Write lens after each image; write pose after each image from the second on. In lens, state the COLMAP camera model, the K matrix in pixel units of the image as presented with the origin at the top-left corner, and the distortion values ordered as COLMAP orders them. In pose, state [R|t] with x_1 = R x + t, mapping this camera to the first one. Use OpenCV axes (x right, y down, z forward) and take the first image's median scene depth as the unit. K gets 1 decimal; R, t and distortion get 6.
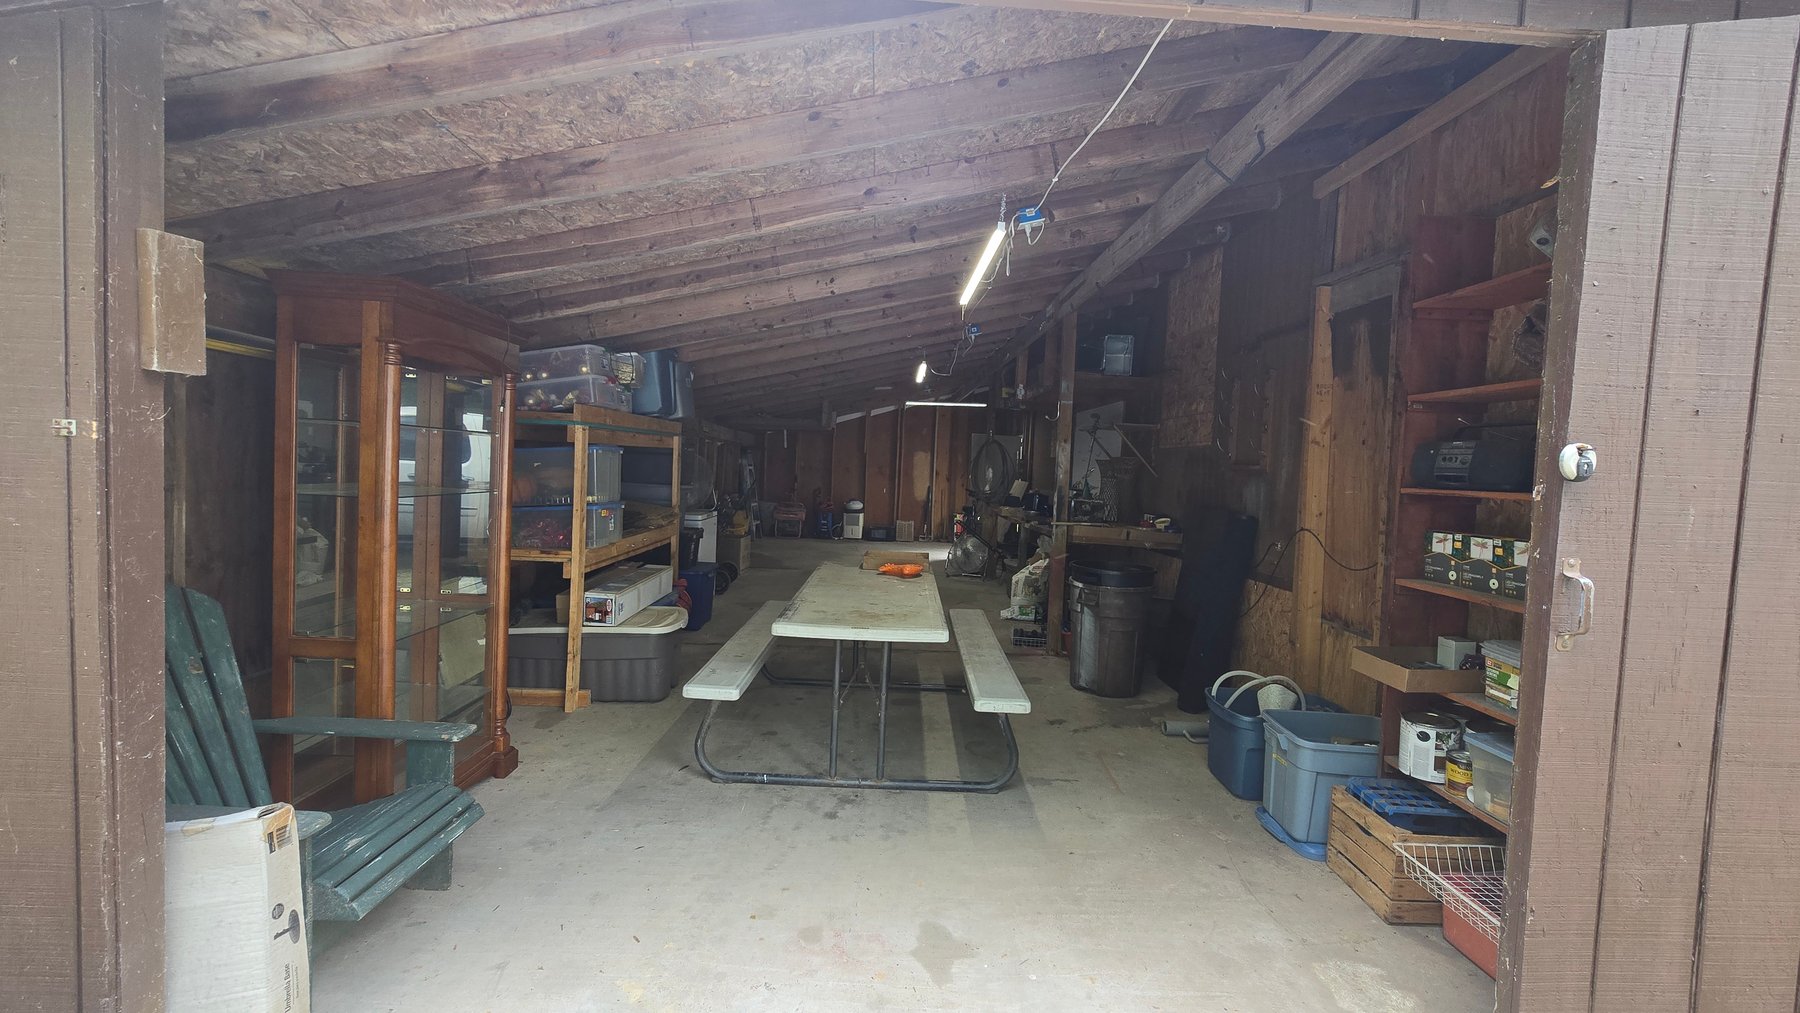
lens RADIAL K [[733.8, 0, 905.4], [0, 733.8, 500.8], [0, 0, 1]] dist [-0.006754, 0.003103]
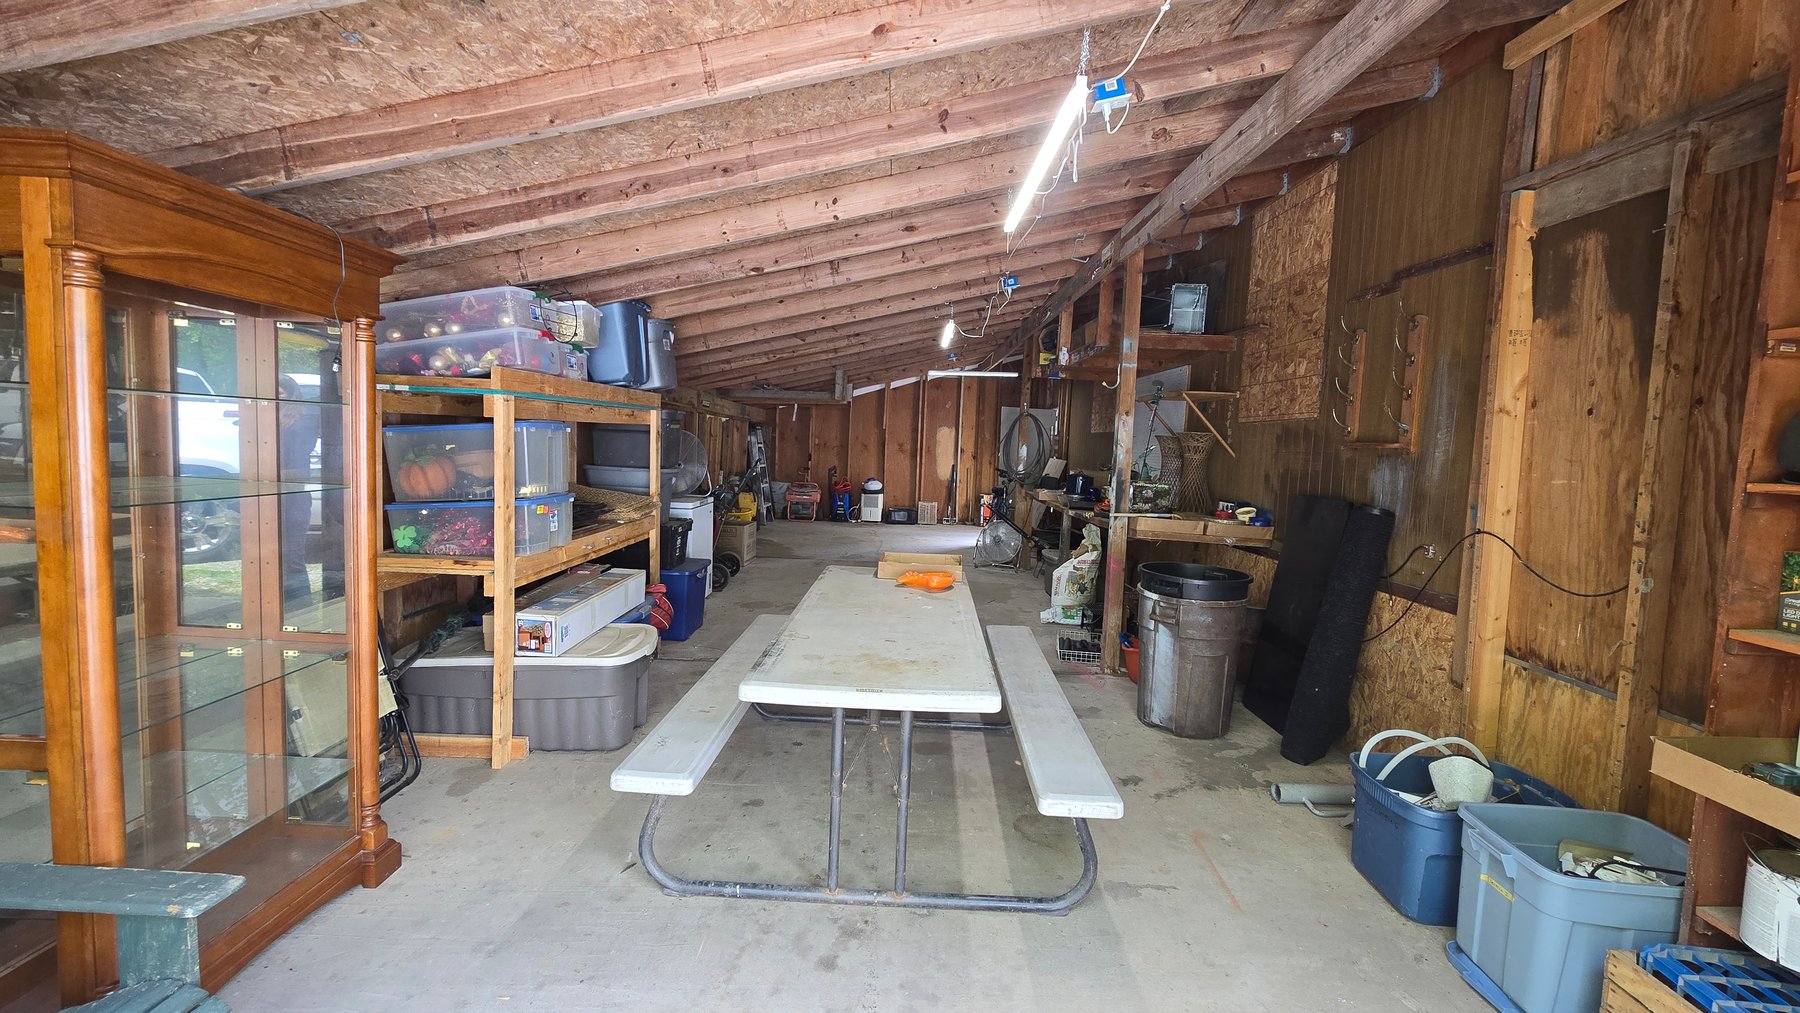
lens RADIAL K [[733.8, 0, 900.3], [0, 733.8, 501.9], [0, 0, 1]] dist [-0.006754, 0.003103]
pose [[0.999377, -0.001756, -0.035248, -0.007453], [0.002986, 0.999387, 0.034875, -0.018646], [0.035165, -0.034958, 0.998770, 0.266143]]
